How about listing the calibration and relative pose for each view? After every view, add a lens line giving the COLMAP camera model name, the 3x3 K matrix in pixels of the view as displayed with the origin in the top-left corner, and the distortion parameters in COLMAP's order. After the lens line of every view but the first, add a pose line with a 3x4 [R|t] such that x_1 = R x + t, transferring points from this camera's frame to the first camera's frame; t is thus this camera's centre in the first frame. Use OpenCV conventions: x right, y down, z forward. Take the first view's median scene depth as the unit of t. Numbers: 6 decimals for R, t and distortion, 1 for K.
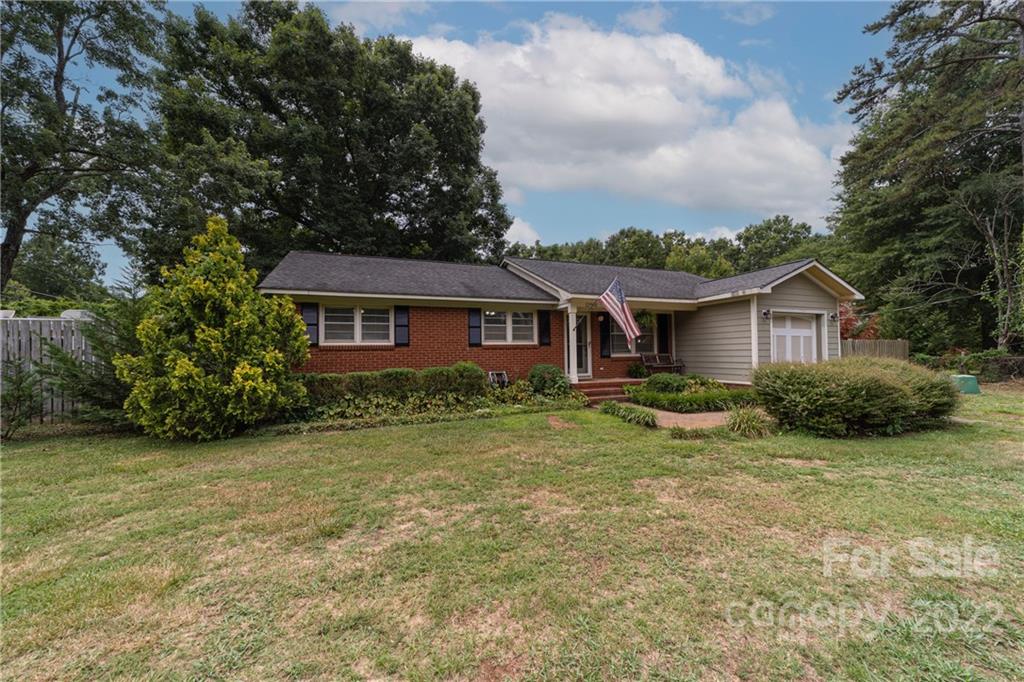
lens RADIAL K [[395.7, 0, 480.5], [0, 395.7, 344.2], [0, 0, 1]] dist [-0.016266, 0.006154]
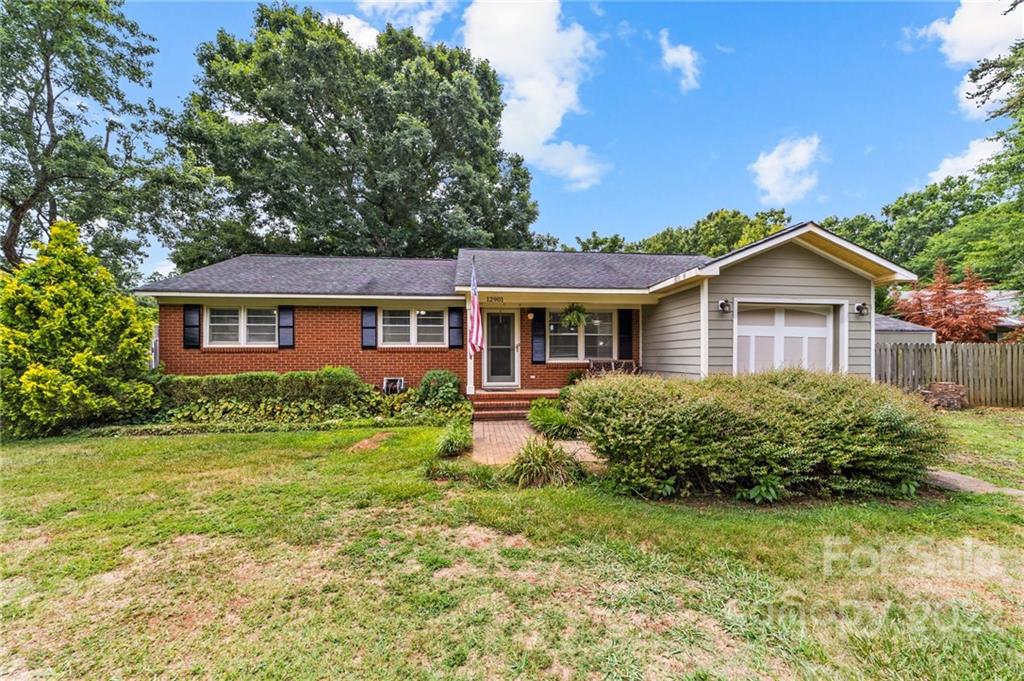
lens RADIAL K [[395.7, 0, 498.8], [0, 395.7, 359.2], [0, 0, 1]] dist [-0.016266, 0.006154]
pose [[0.967681, 0.012098, -0.251887, 0.497107], [-0.004036, 0.999464, 0.032499, -0.001835], [0.252145, -0.030432, 0.967211, 0.202988]]
